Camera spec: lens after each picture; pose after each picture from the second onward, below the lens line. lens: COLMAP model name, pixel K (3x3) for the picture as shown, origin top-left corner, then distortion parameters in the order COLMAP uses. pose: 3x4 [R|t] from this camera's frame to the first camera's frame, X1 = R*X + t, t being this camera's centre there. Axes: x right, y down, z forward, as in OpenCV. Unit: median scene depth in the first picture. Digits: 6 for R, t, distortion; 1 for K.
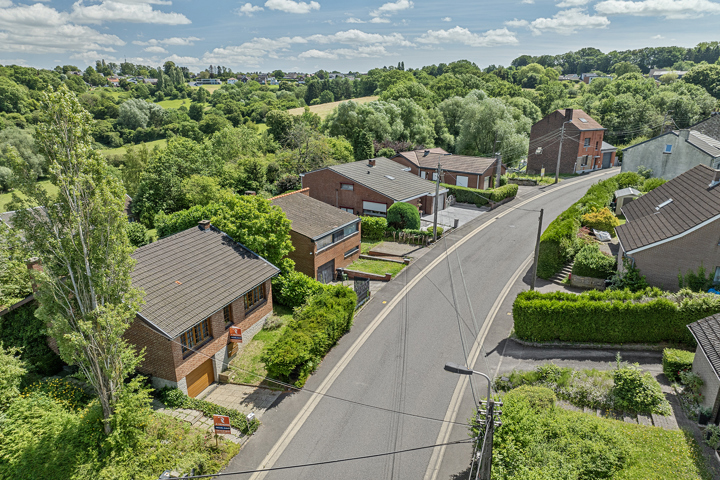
lens RADIAL K [[504.8, 0, 360.0], [0, 504.8, 240.0], [0, 0, 1]] dist [-0.000987, -0.000117]
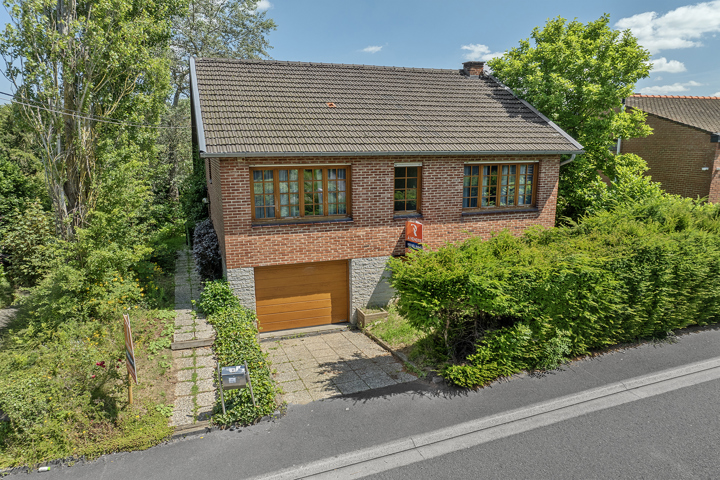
lens RADIAL K [[536.0, 0, 360.0], [0, 536.0, 240.0], [0, 0, 1]] dist [-0.029788, -0.000993]
pose [[0.662922, 0.166581, -0.729921, 0.069932], [-0.213249, 0.976562, 0.029195, 0.191465], [0.717676, 0.136301, 0.682907, 0.660059]]
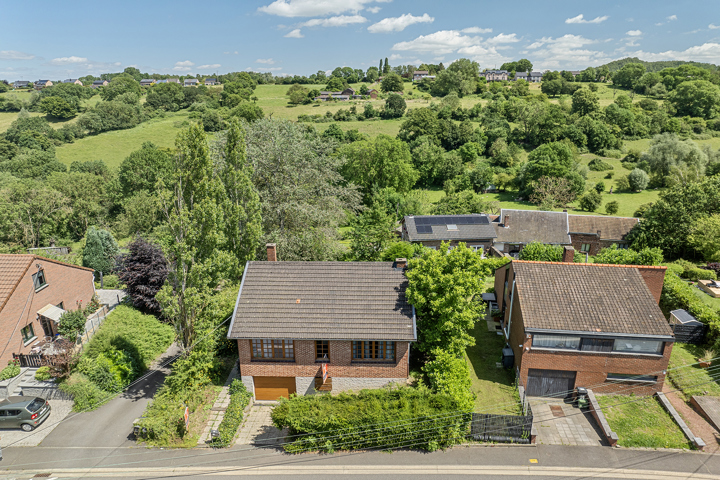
lens RADIAL K [[536.0, 0, 360.0], [0, 536.0, 240.0], [0, 0, 1]] dist [-0.029788, -0.000993]
pose [[0.341958, 0.297672, -0.891323, 0.652280], [-0.263943, 0.940745, 0.212915, -0.307412], [0.901886, 0.162450, 0.400264, 0.622511]]
